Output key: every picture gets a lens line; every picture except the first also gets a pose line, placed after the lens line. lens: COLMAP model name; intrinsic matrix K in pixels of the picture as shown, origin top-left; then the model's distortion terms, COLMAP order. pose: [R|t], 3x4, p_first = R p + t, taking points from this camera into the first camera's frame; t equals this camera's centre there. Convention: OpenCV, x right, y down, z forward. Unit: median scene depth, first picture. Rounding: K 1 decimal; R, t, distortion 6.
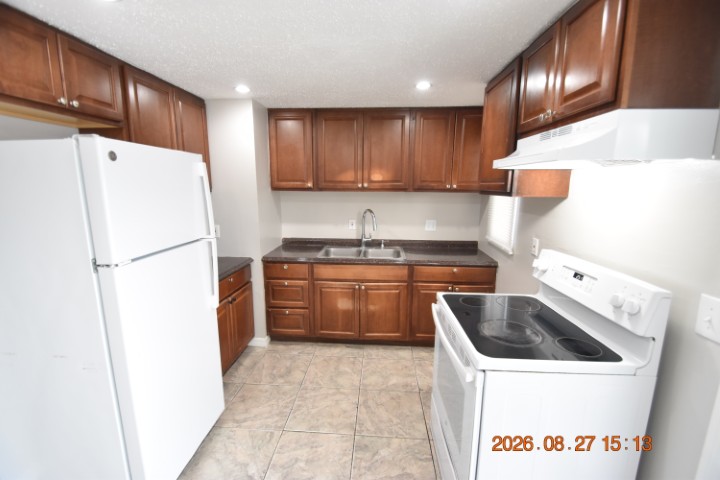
lens RADIAL K [[318.6, 0, 355.2], [0, 318.6, 244.0], [0, 0, 1]] dist [0.009194, -0.010336]
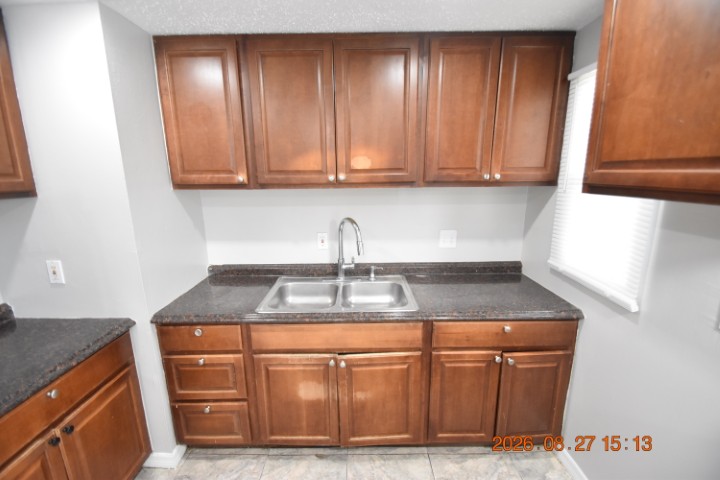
lens RADIAL K [[318.6, 0, 355.8], [0, 318.6, 244.1], [0, 0, 1]] dist [0.009194, -0.010336]
pose [[0.997365, -0.032579, 0.064823, 0.017309], [0.030353, 0.998925, 0.035032, -0.087861], [-0.065895, -0.032972, 0.997282, 0.446678]]
